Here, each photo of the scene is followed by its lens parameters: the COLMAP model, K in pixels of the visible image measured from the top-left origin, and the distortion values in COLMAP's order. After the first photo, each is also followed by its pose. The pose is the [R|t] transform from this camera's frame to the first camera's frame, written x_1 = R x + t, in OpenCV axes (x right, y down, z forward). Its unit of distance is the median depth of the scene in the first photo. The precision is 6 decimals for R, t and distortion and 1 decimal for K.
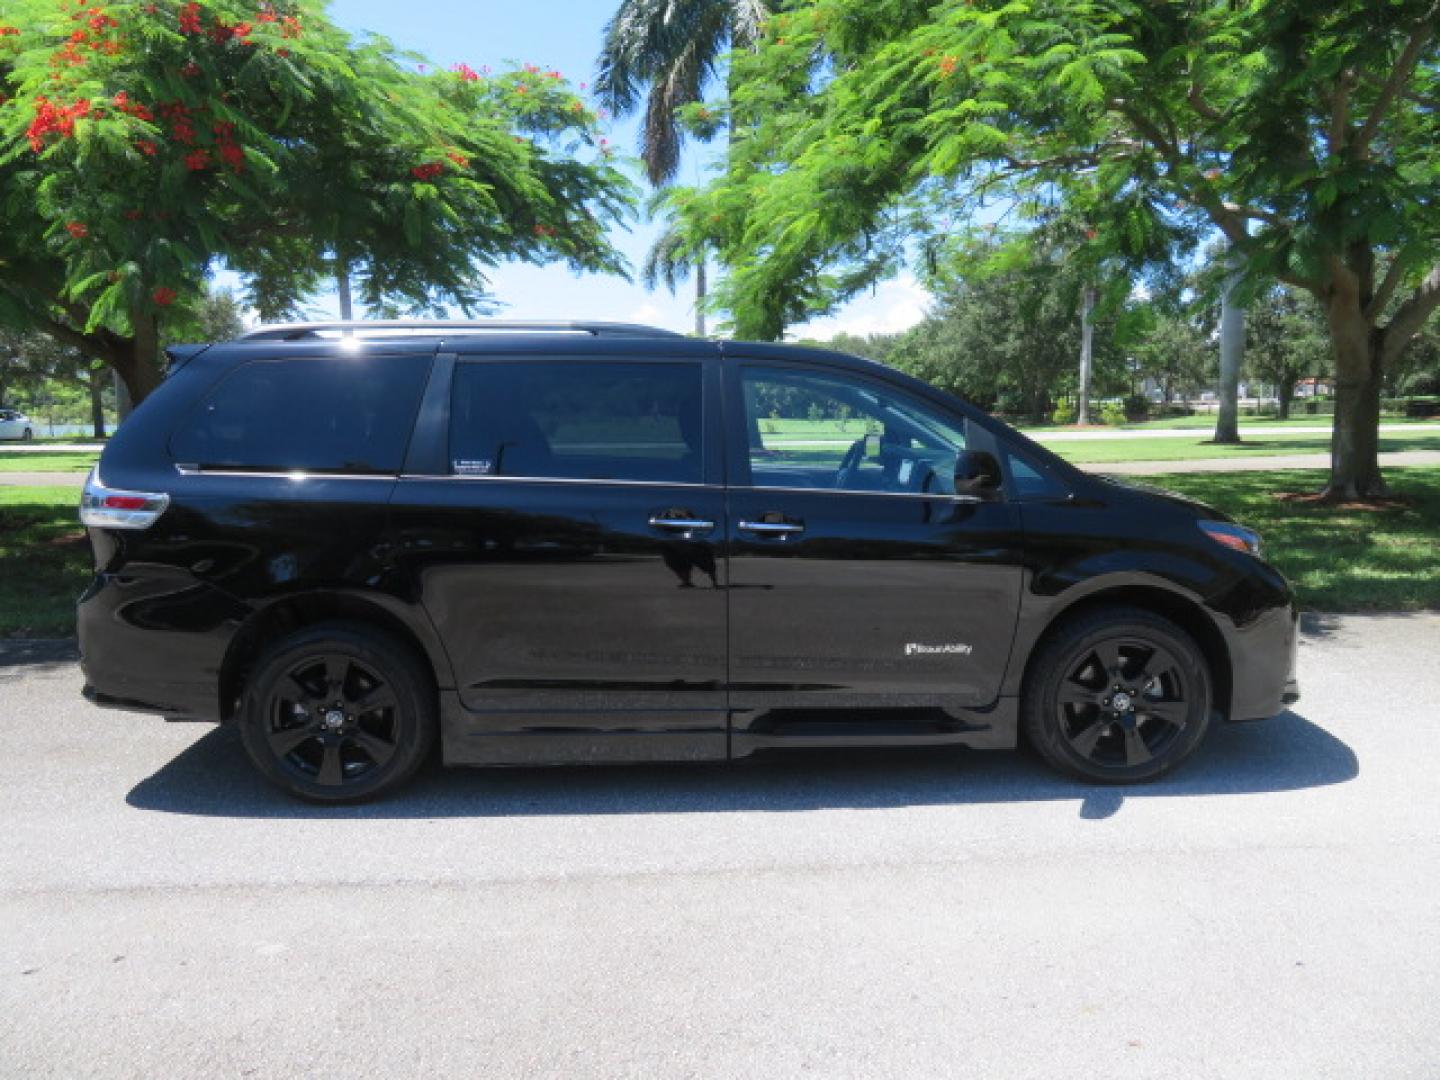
lens RADIAL K [[1000.6, 0, 715.3], [0, 1000.6, 534.8], [0, 0, 1]] dist [0.003132, -0.000094]
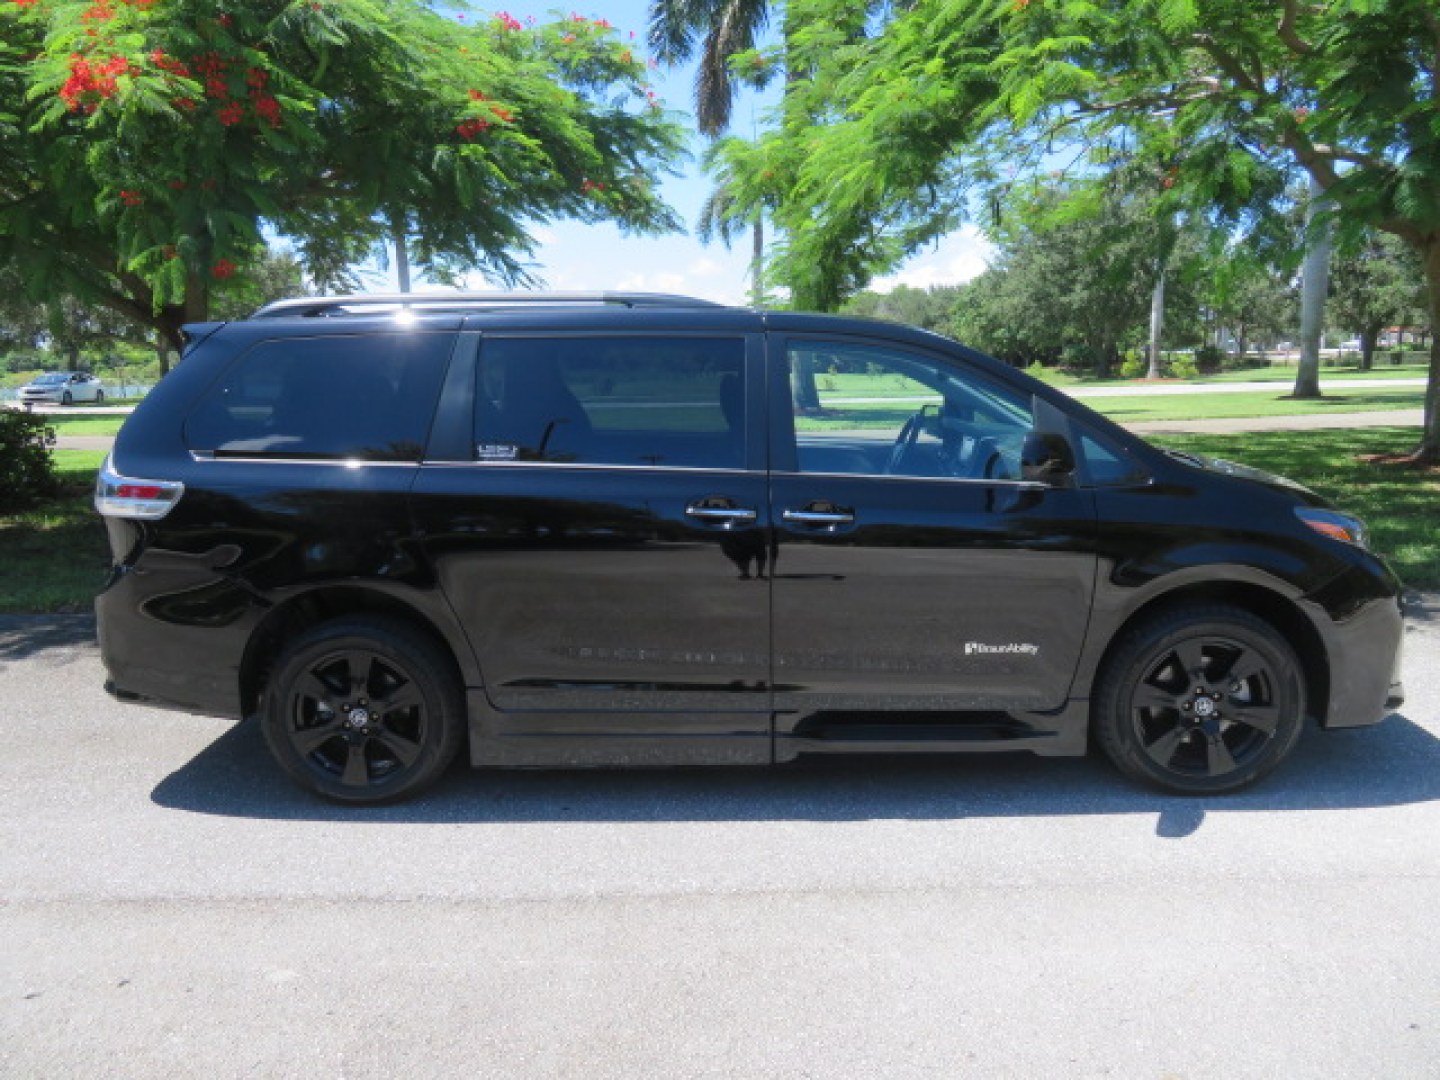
lens RADIAL K [[1000.6, 0, 721.5], [0, 1000.6, 530.7], [0, 0, 1]] dist [0.003132, -0.000094]
pose [[0.998651, -0.000121, -0.051924, 0.013387], [0.002208, 0.999192, 0.040135, -0.029294], [0.051877, -0.040196, 0.997844, 0.069468]]
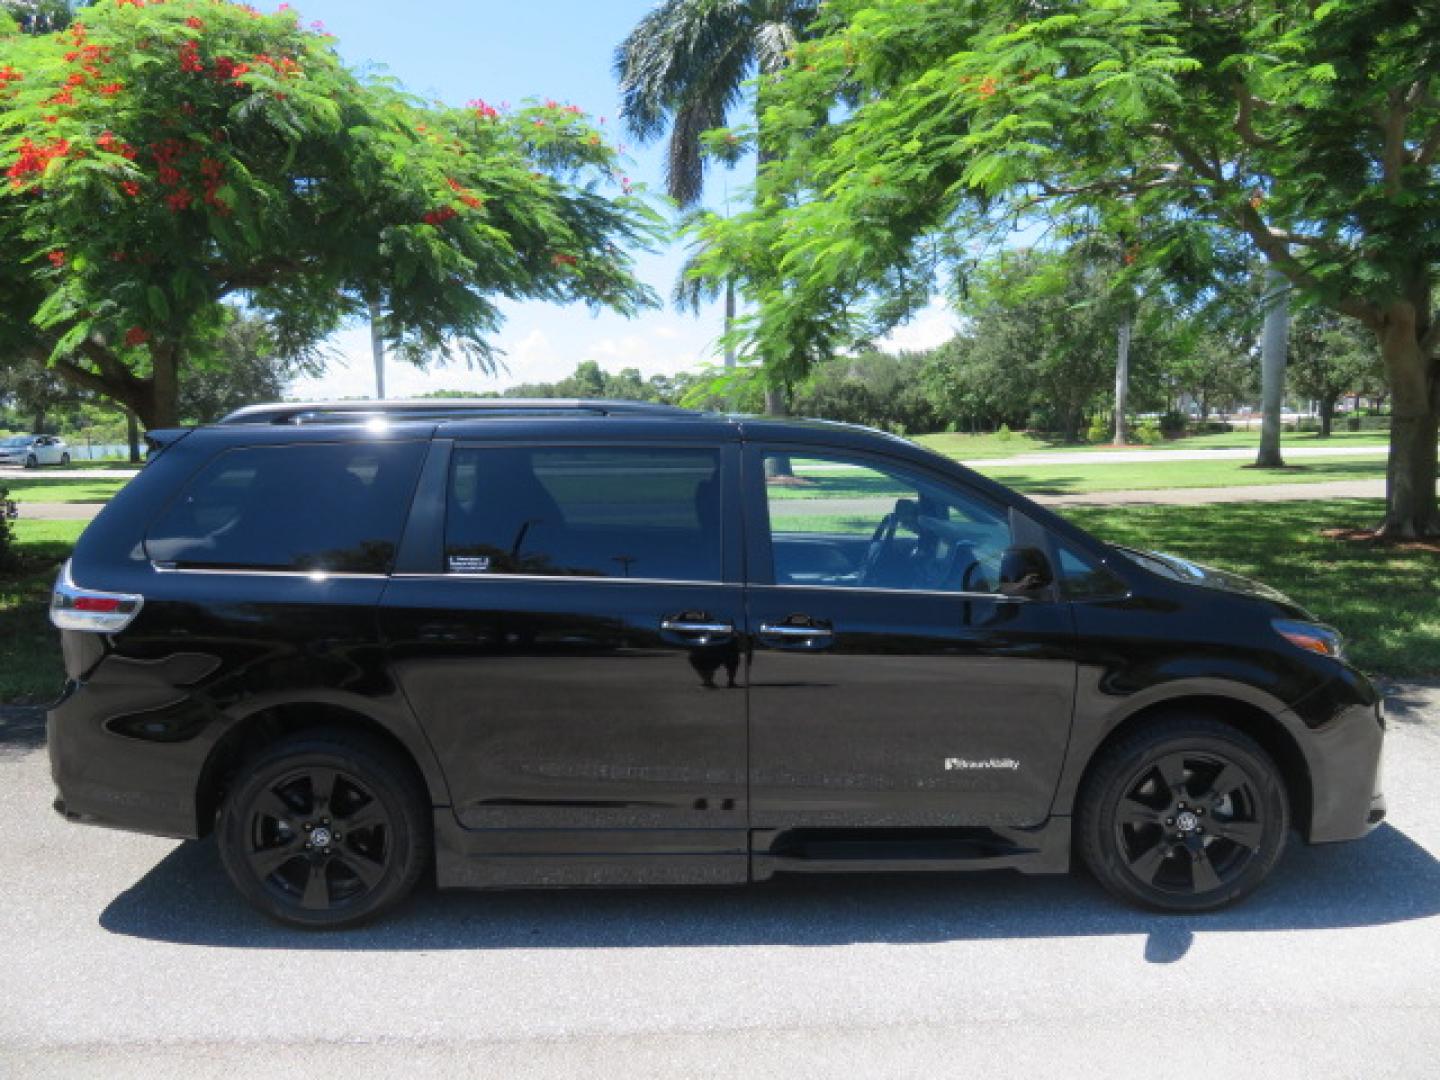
lens RADIAL K [[1000.6, 0, 717.8], [0, 1000.6, 539.2], [0, 0, 1]] dist [0.003132, -0.000094]
pose [[0.999611, -0.002695, -0.027774, 0.010008], [0.002387, 0.999935, -0.011111, -0.073971], [0.027802, 0.011041, 0.999552, 0.082939]]
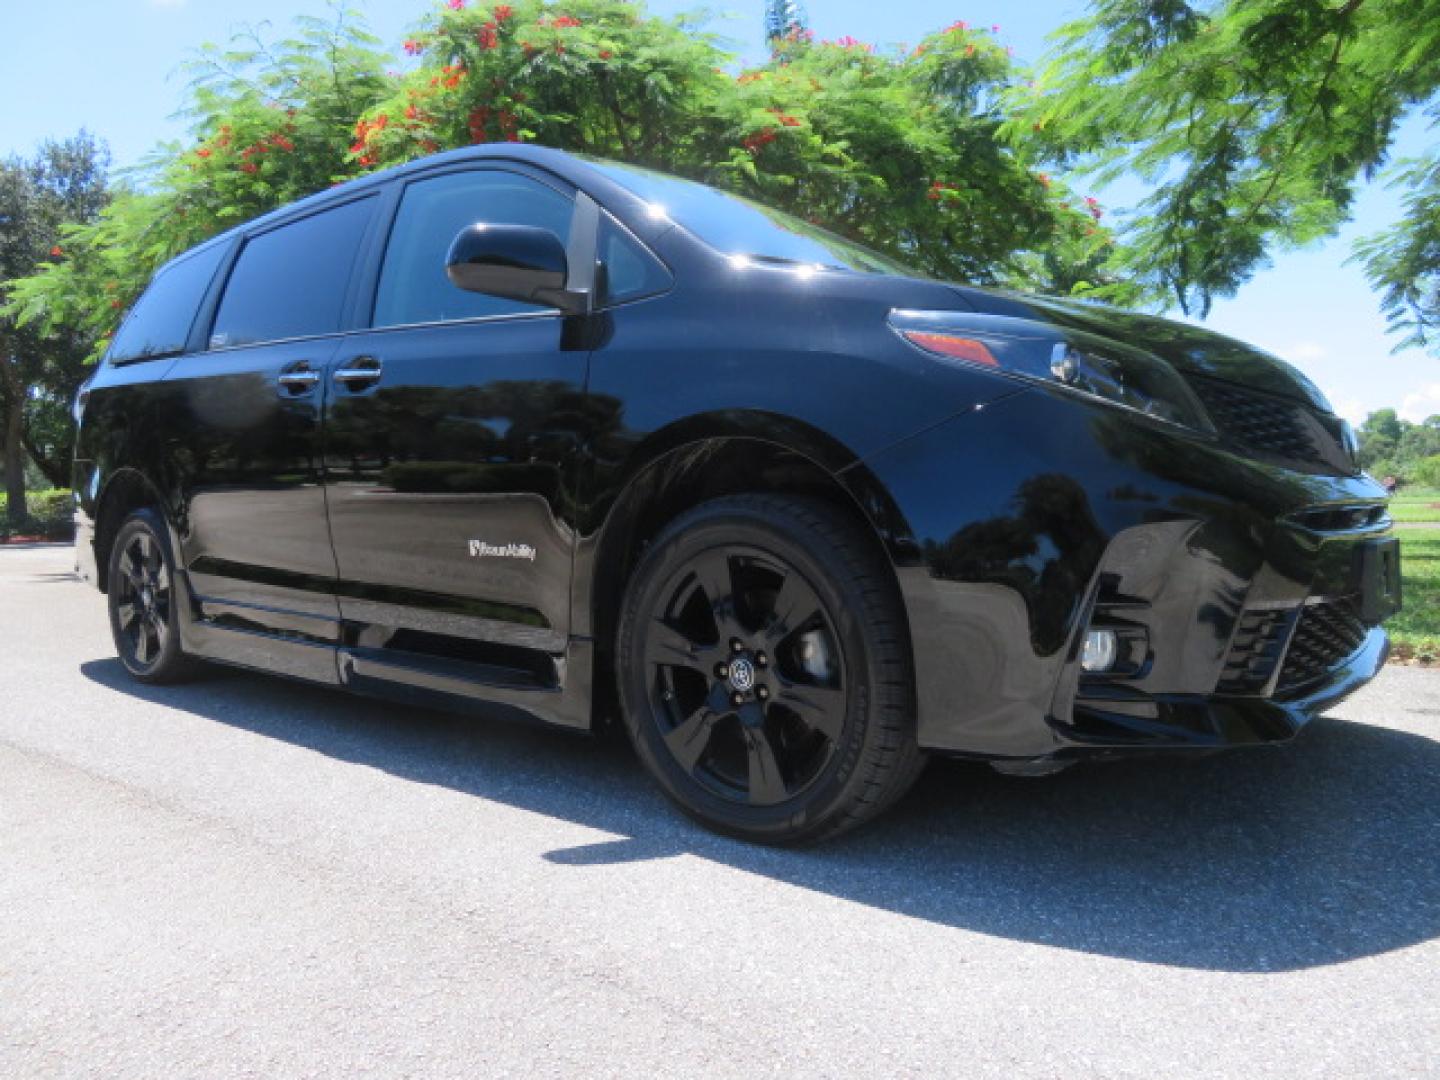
lens RADIAL K [[1000.6, 0, 725.4], [0, 1000.6, 537.4], [0, 0, 1]] dist [0.003132, -0.000094]
pose [[0.745594, 0.028030, -0.665811, 0.703800], [-0.076971, 0.996050, -0.044261, 0.114515], [0.661941, 0.084248, 0.744806, 0.578332]]
